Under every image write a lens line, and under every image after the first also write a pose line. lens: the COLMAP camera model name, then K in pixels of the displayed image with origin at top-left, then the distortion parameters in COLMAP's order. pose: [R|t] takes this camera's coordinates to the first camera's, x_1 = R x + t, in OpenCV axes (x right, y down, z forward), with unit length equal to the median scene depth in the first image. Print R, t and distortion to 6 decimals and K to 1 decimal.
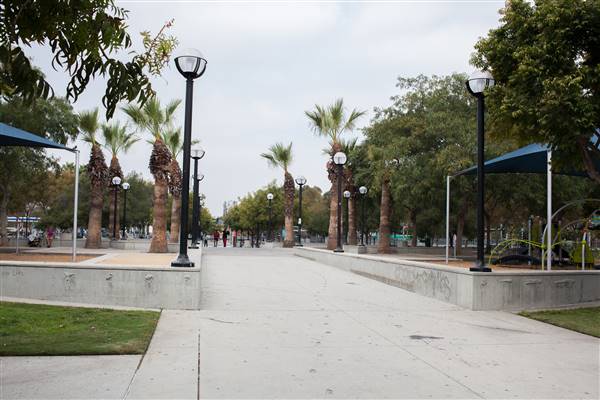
lens RADIAL K [[592.5, 0, 304.8], [0, 592.5, 200.3], [0, 0, 1]] dist [-0.088127, 0.106317]
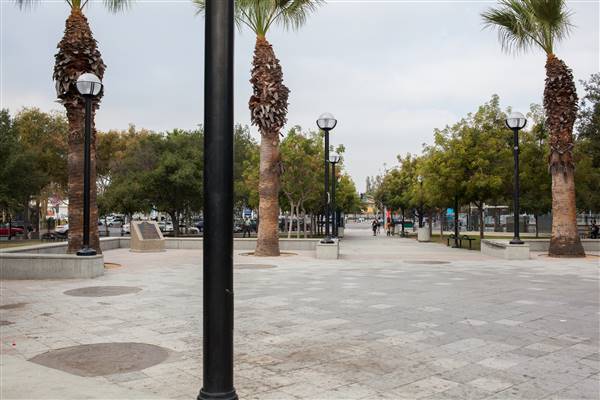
lens RADIAL K [[592.5, 0, 304.8], [0, 592.5, 200.3], [0, 0, 1]] dist [-0.088127, 0.106317]
pose [[0.971563, -0.027960, -0.235123, -0.093845], [0.036831, 0.998762, 0.033422, 0.024544], [0.233898, -0.041131, 0.971391, 0.561856]]
